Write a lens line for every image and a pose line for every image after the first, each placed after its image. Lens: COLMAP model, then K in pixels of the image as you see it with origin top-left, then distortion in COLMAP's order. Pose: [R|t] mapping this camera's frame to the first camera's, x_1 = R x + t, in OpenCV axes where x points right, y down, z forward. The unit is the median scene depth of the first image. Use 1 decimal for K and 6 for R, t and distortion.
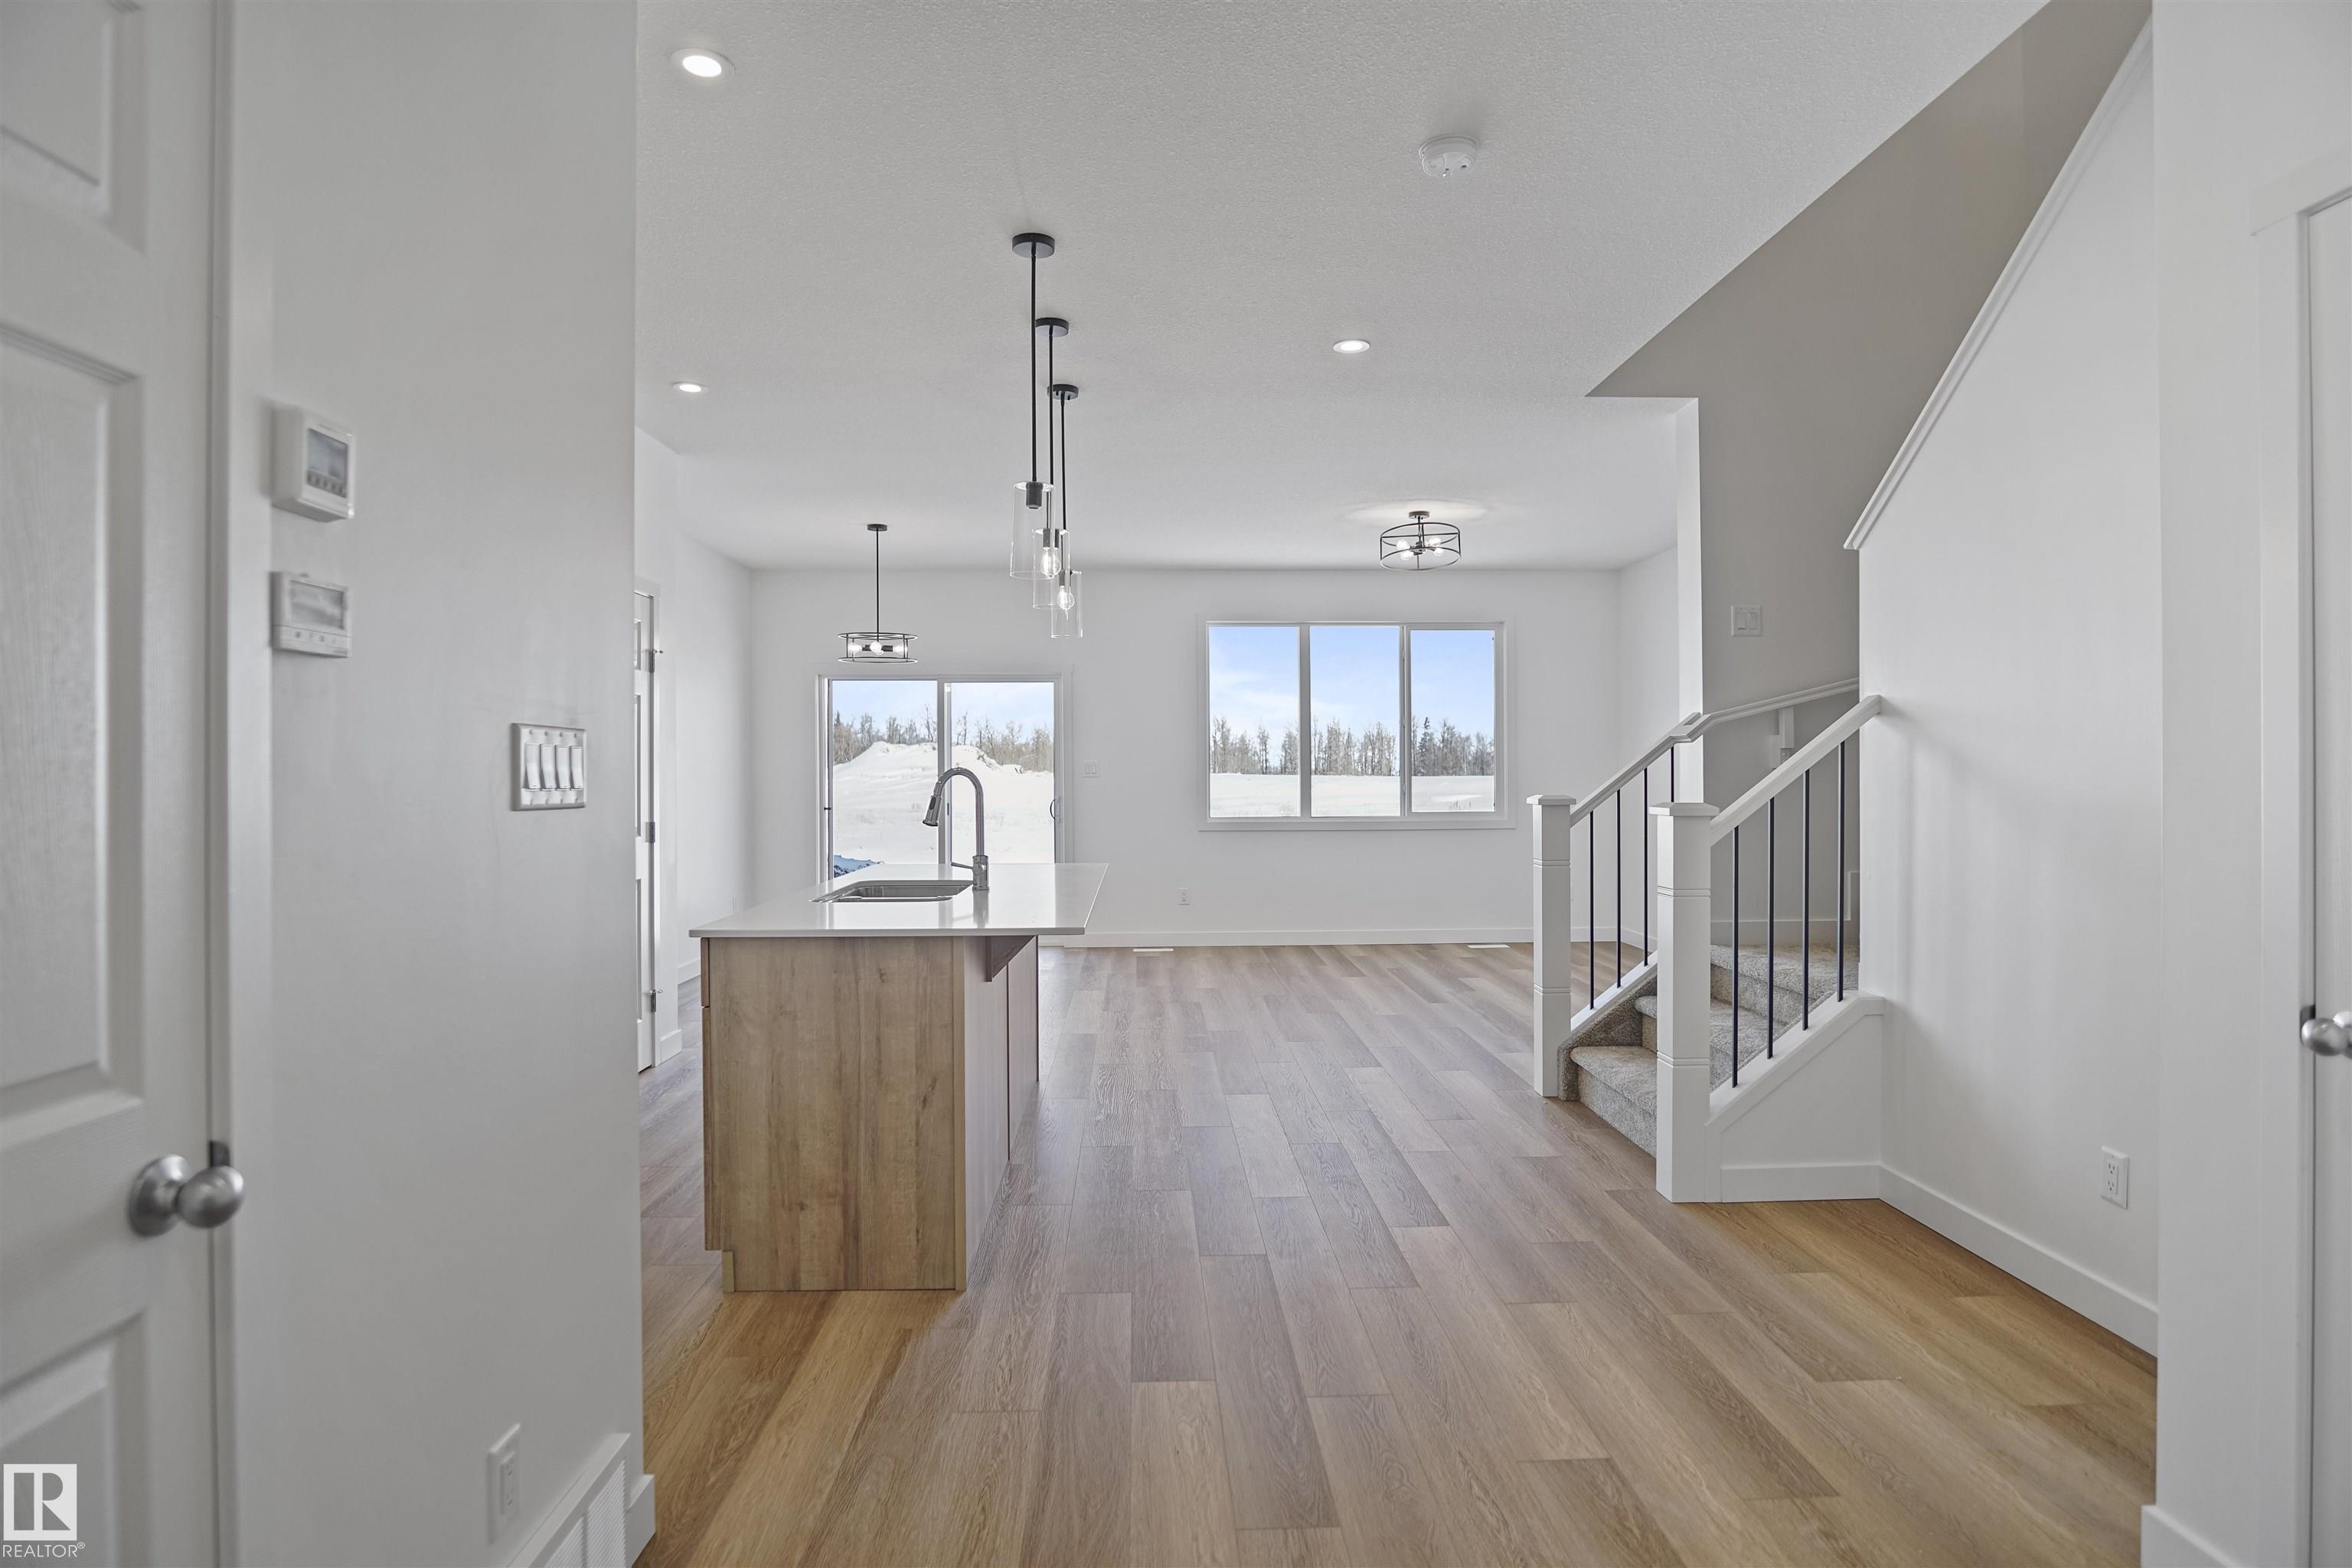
lens RADIAL K [[1242.7, 0, 1176.0], [0, 1242.7, 784.0], [0, 0, 1]] dist [-0.010826, 0.001275]
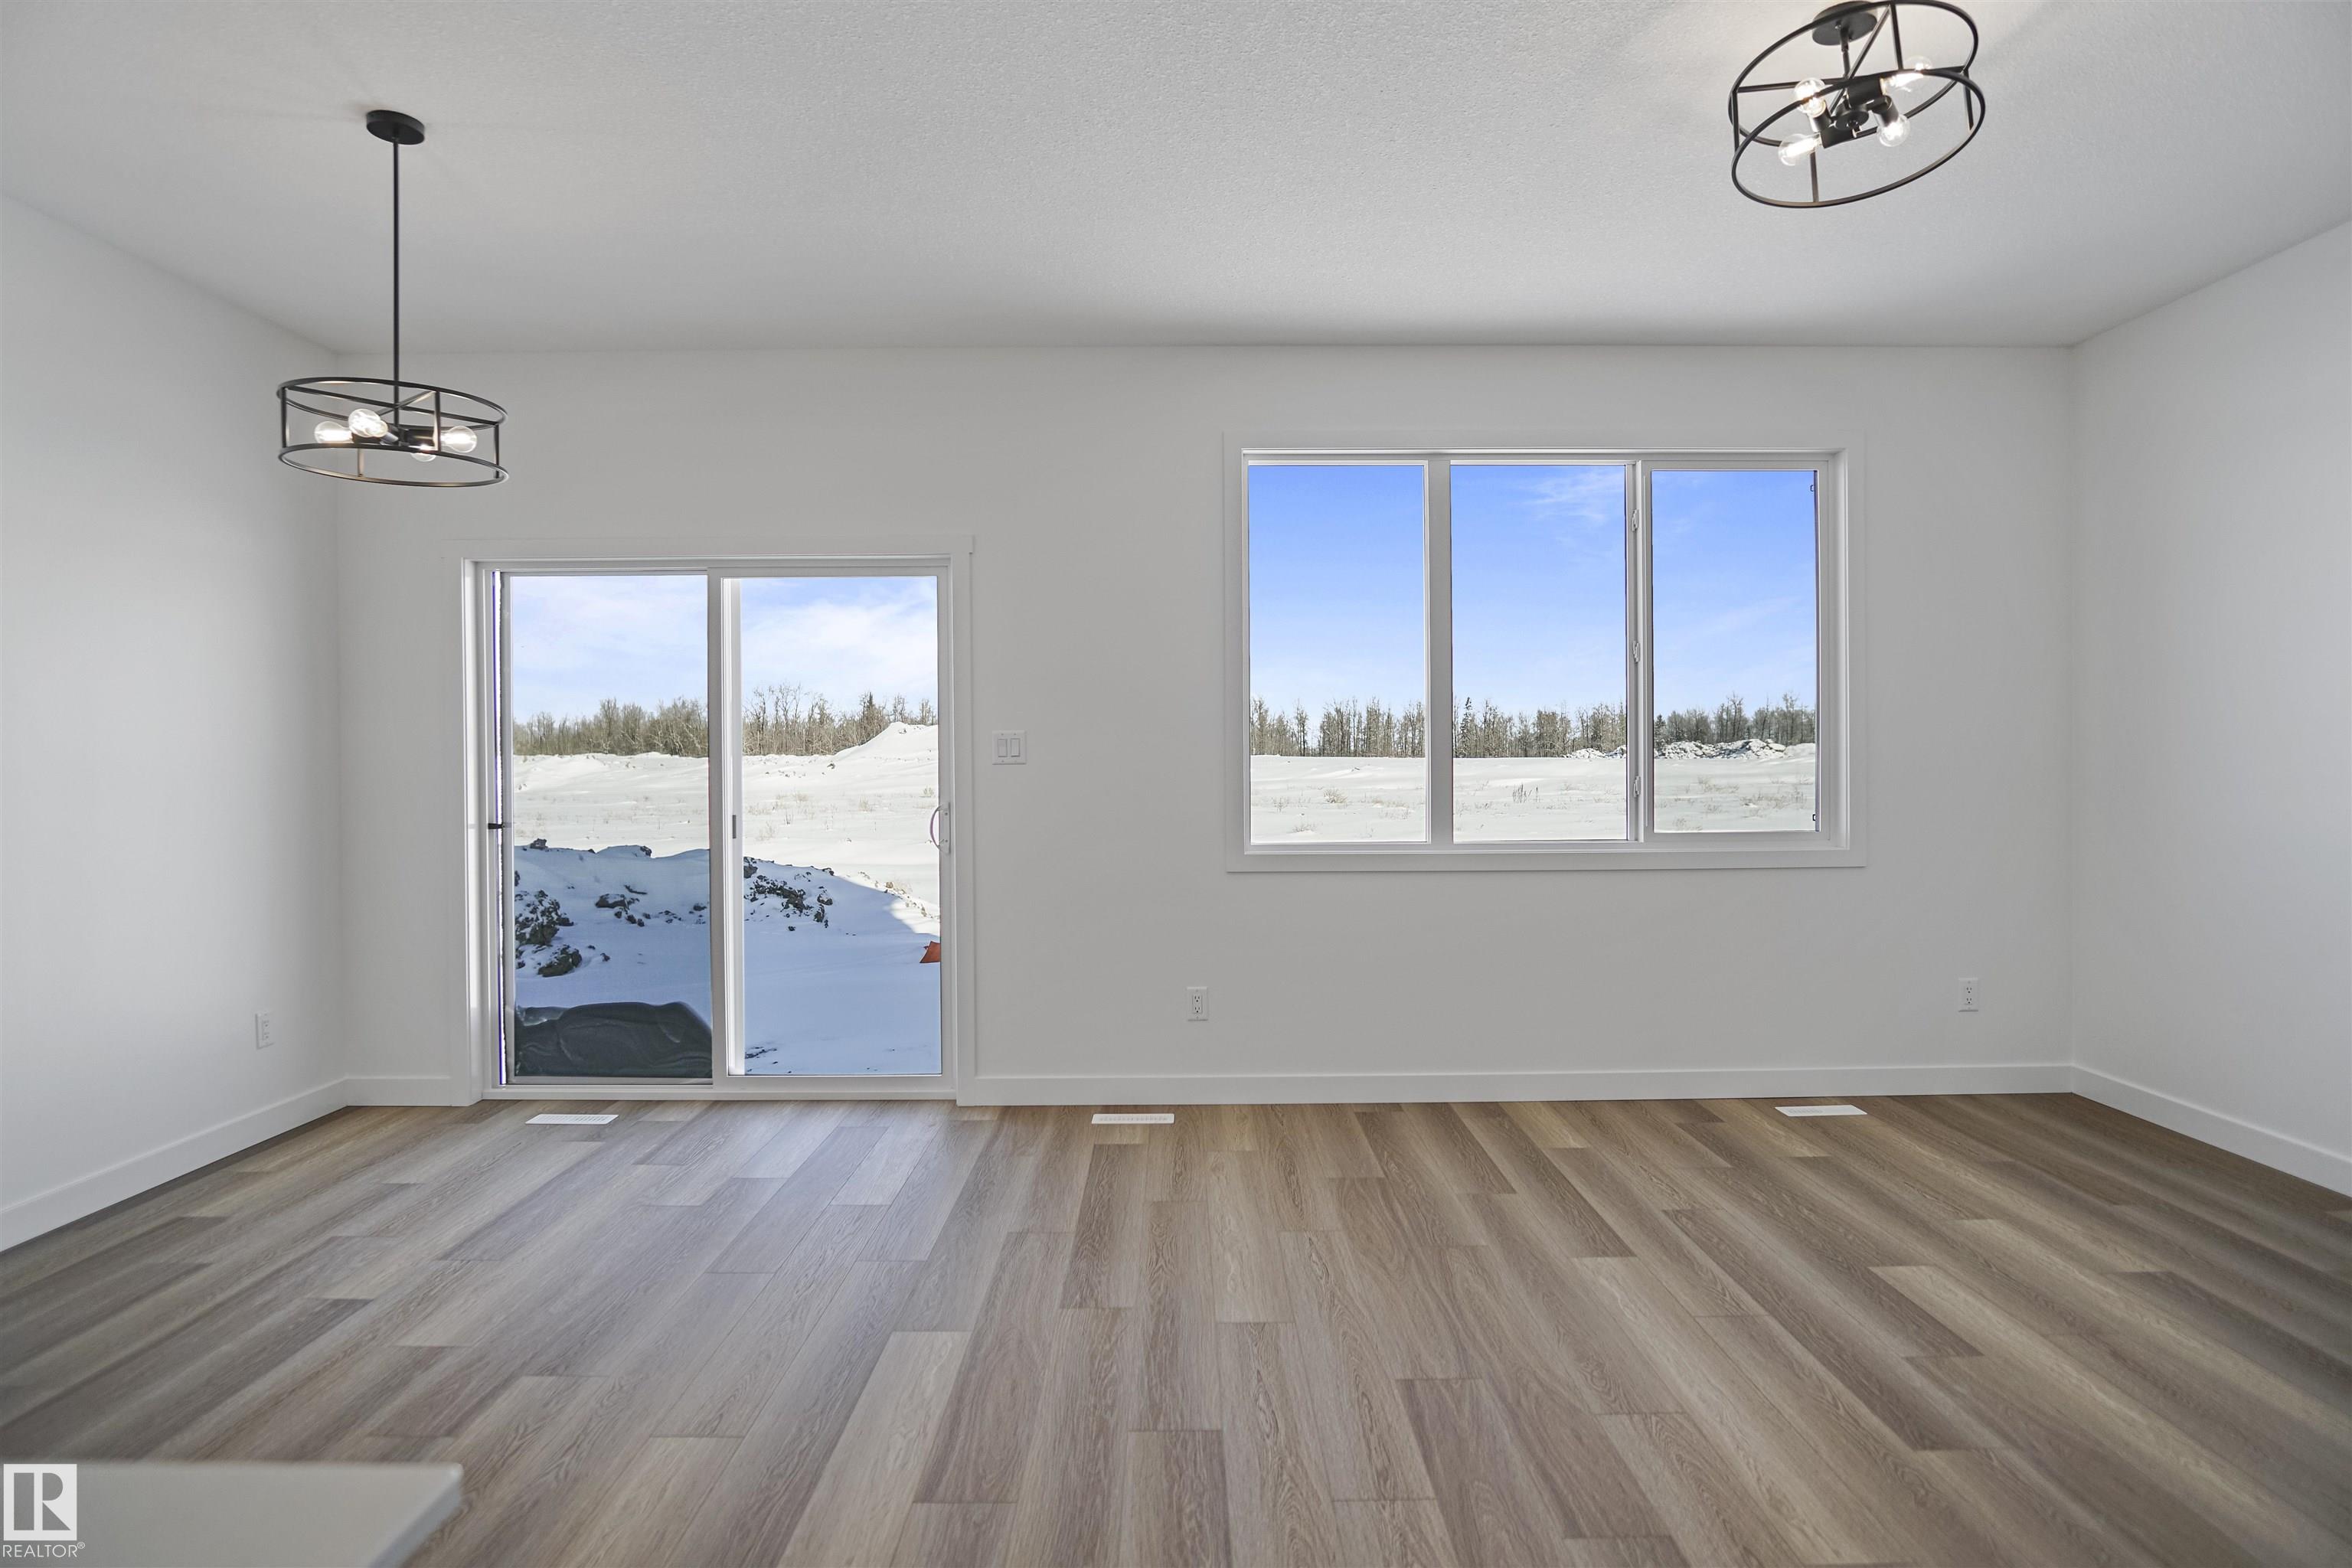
lens RADIAL K [[1241.4, 0, 1187.8], [0, 1241.4, 774.7], [0, 0, 1]] dist [-0.024431, 0.000517]
pose [[0.999790, -0.001409, -0.020458, 0.012965], [0.001557, 0.999973, 0.007231, -0.004735], [0.020448, -0.007261, 0.999765, 0.504026]]
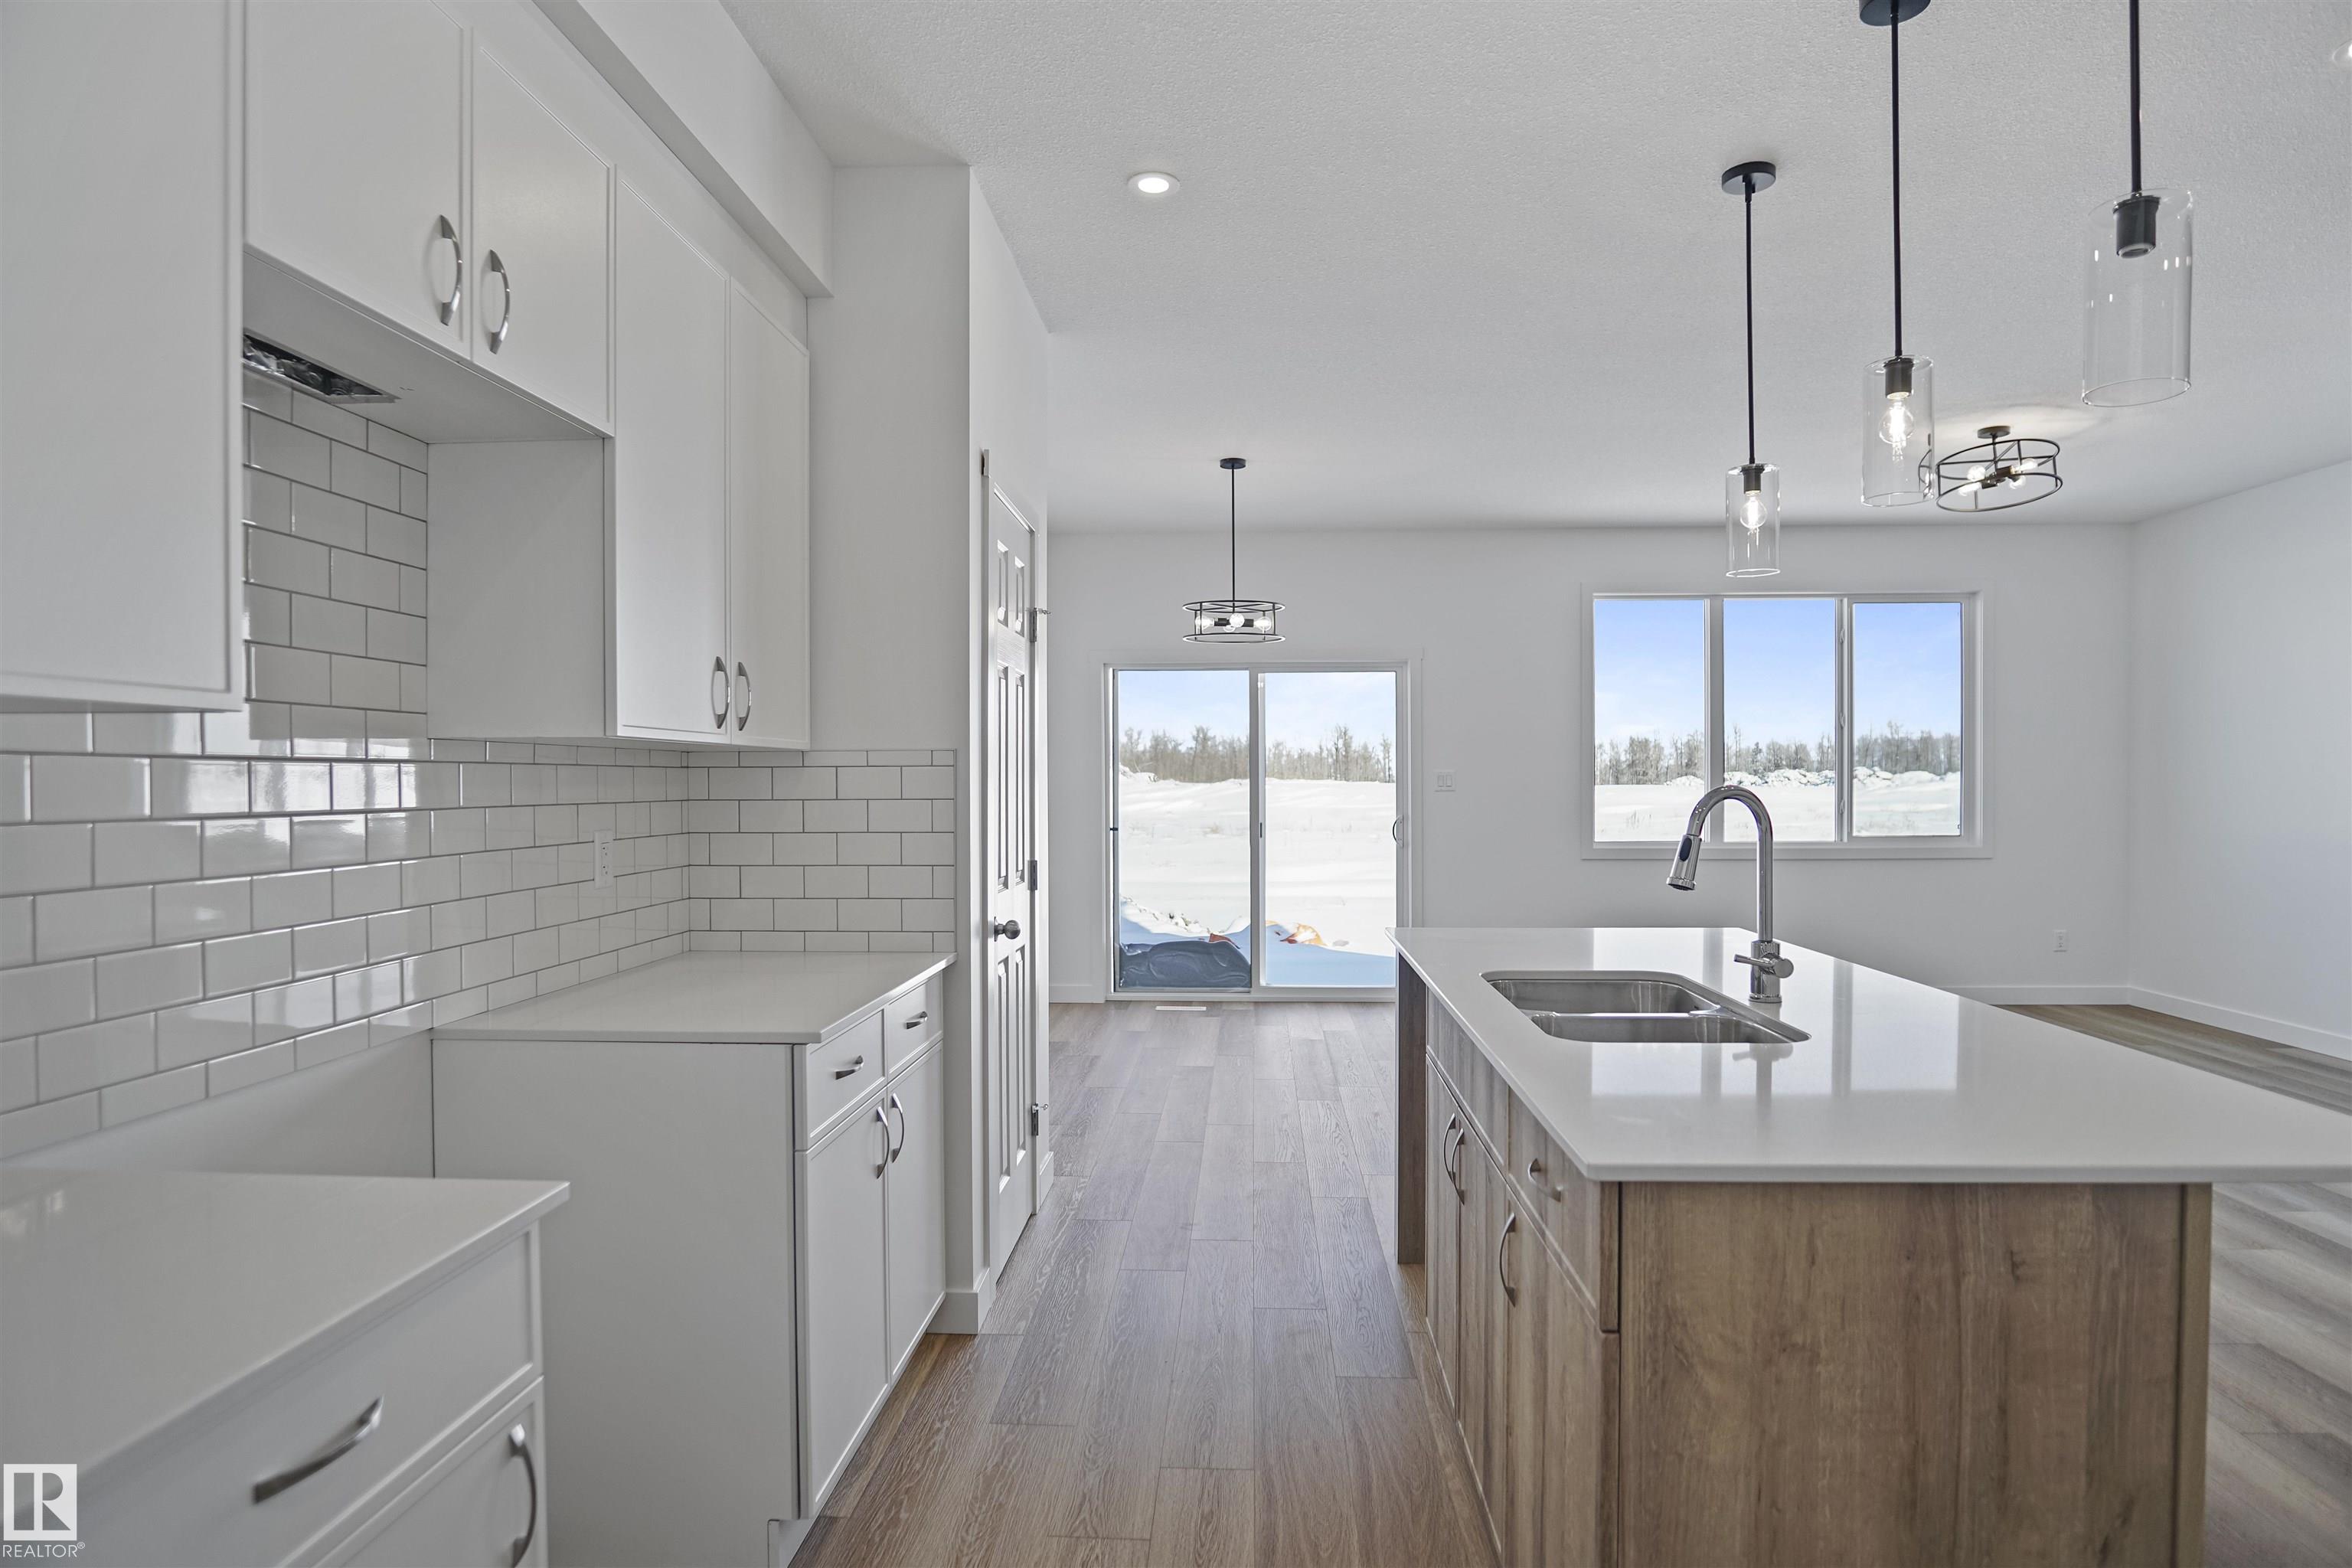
lens RADIAL K [[1264.7, 0, 1202.5], [0, 1264.7, 802.9], [0, 0, 1]] dist [-0.021903, -0.000413]
pose [[0.997646, 0.002090, -0.068545, -0.167111], [-0.001522, 0.999964, 0.008342, -0.004358], [0.068560, -0.008218, 0.997613, 0.183540]]
